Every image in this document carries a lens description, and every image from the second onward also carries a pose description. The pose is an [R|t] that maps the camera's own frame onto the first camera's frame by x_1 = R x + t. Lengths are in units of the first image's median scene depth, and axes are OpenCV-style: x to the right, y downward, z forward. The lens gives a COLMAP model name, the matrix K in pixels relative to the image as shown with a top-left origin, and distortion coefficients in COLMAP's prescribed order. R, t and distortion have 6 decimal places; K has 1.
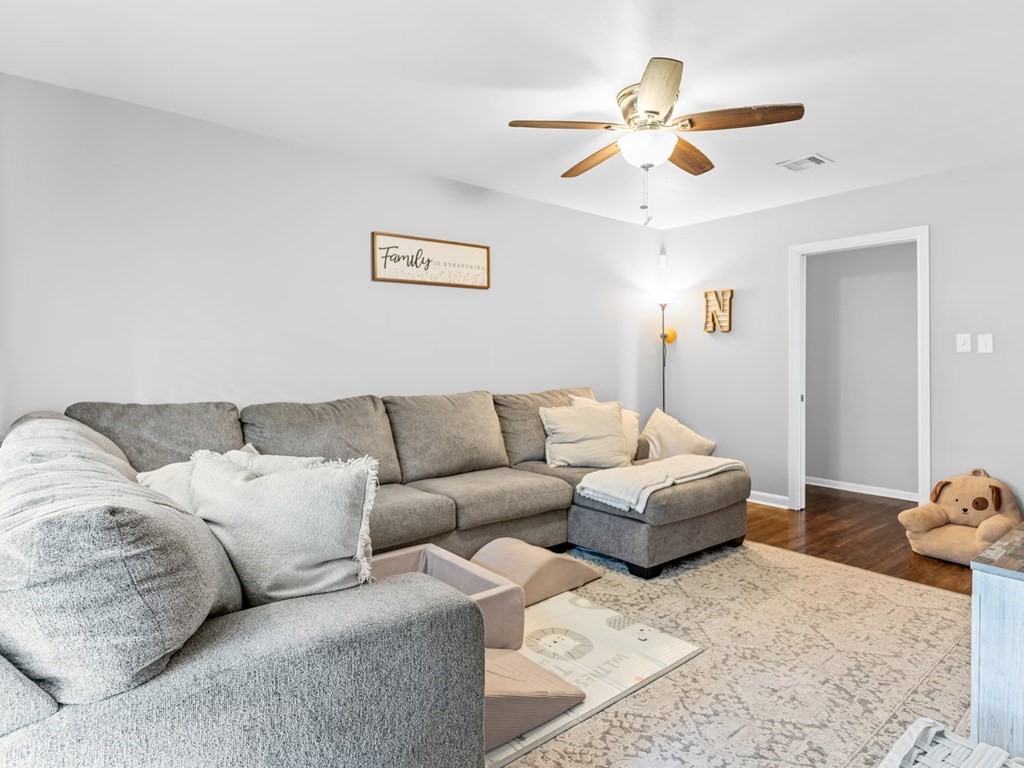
lens RADIAL K [[563.6, 0, 512.0], [0, 563.6, 384.0], [0, 0, 1]] dist [-0.003738, -0.000643]
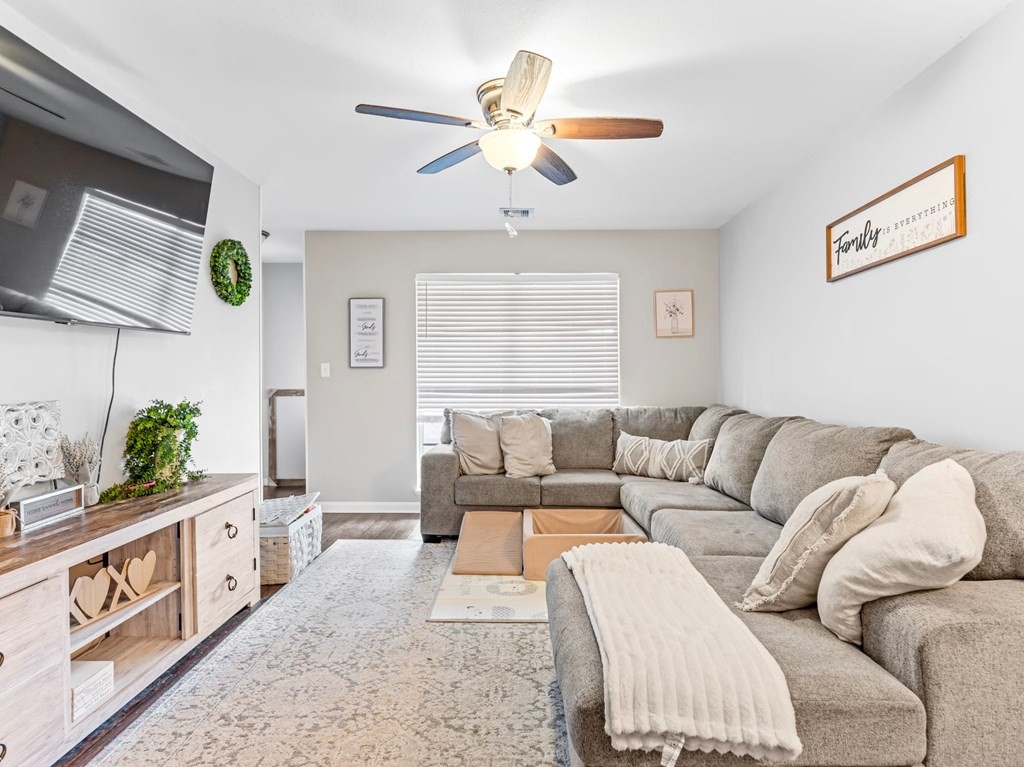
lens RADIAL K [[563.6, 0, 512.0], [0, 563.6, 383.5], [0, 0, 1]] dist [-0.003738, -0.000643]
pose [[-0.632086, 0.003785, -0.774889, 0.707300], [-0.031147, 0.999056, 0.030286, -0.041924], [0.774272, 0.043279, -0.631371, 1.155301]]
